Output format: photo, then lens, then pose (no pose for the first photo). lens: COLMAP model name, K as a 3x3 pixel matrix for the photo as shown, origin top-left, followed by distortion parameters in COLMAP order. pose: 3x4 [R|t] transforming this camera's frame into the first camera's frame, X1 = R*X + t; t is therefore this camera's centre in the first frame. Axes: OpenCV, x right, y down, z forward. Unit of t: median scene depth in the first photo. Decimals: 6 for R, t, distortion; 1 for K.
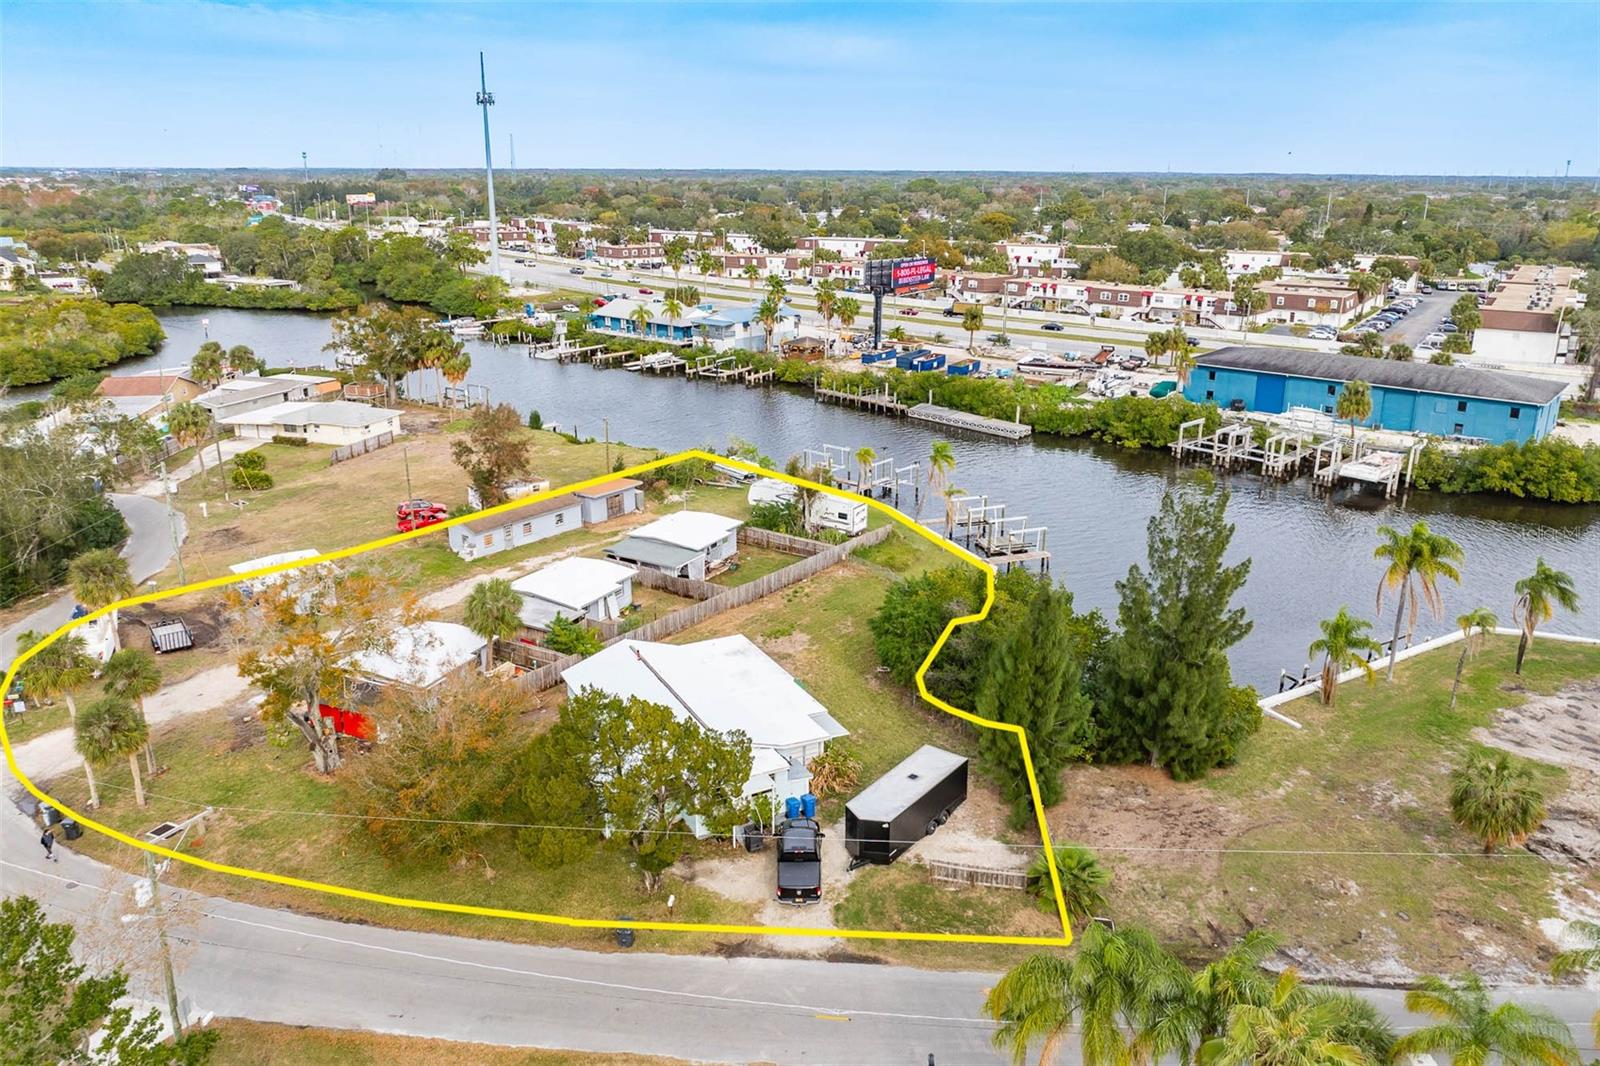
lens RADIAL K [[1115.9, 0, 805.1], [0, 1115.9, 554.9], [0, 0, 1]] dist [-0.003389, -0.006770]
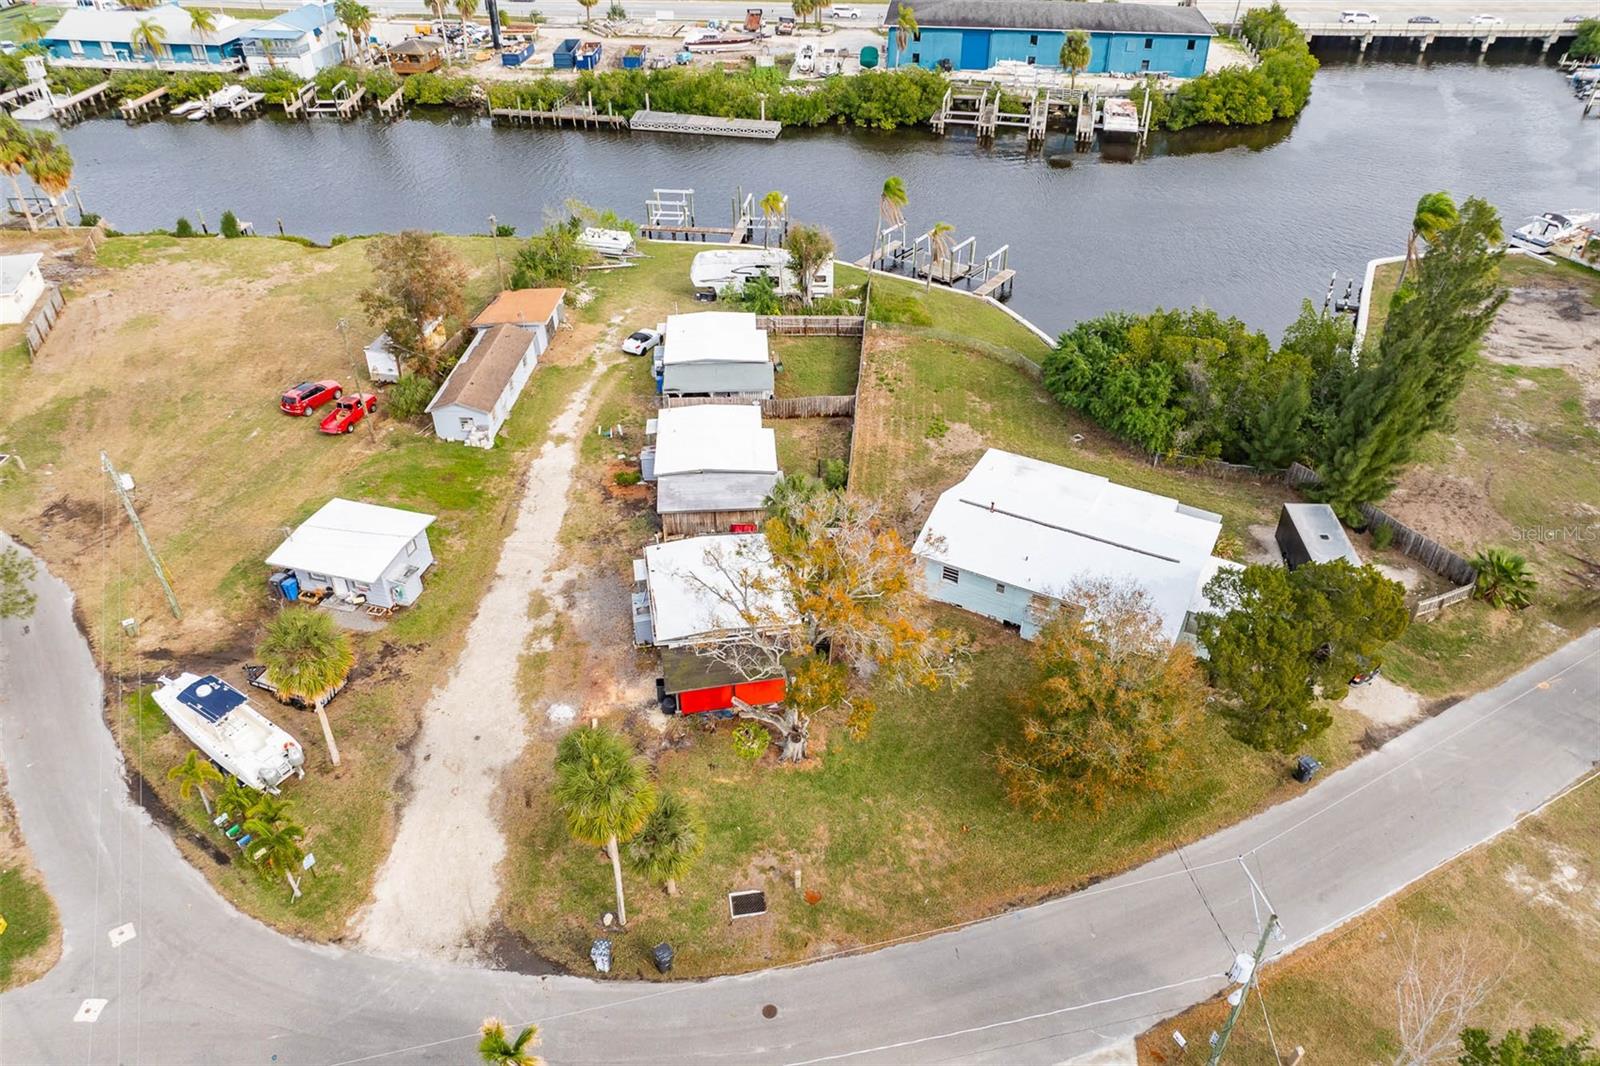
lens RADIAL K [[1115.9, 0, 805.1], [0, 1115.9, 554.9], [0, 0, 1]] dist [-0.003389, -0.006770]
pose [[0.829091, -0.337891, 0.445463, -0.288056], [0.188151, 0.918875, 0.346798, -0.091242], [-0.526505, -0.203713, 0.825405, 0.127571]]
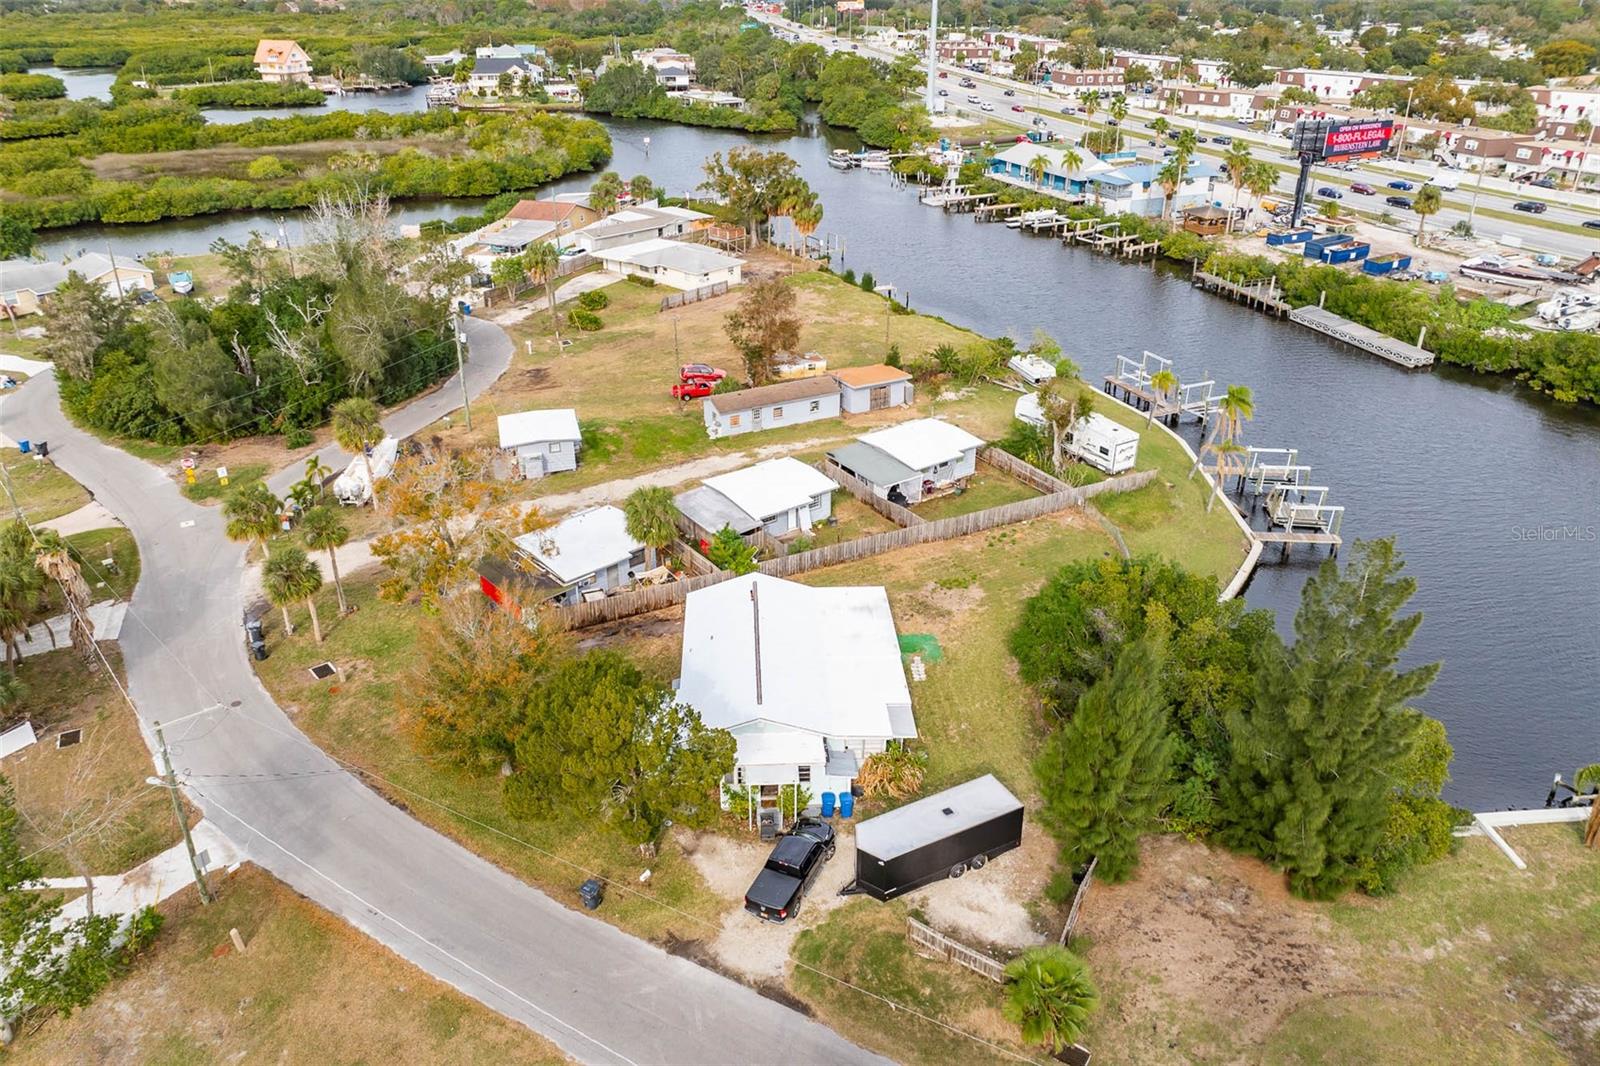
lens RADIAL K [[1110.8, 0, 800.0], [0, 1110.8, 533.0], [0, 0, 1]] dist [-0.004718, -0.007498]
pose [[0.906927, 0.191290, -0.375355, 0.099083], [-0.136349, 0.976295, 0.168101, -0.054079], [0.398613, -0.101276, 0.911510, 0.057086]]
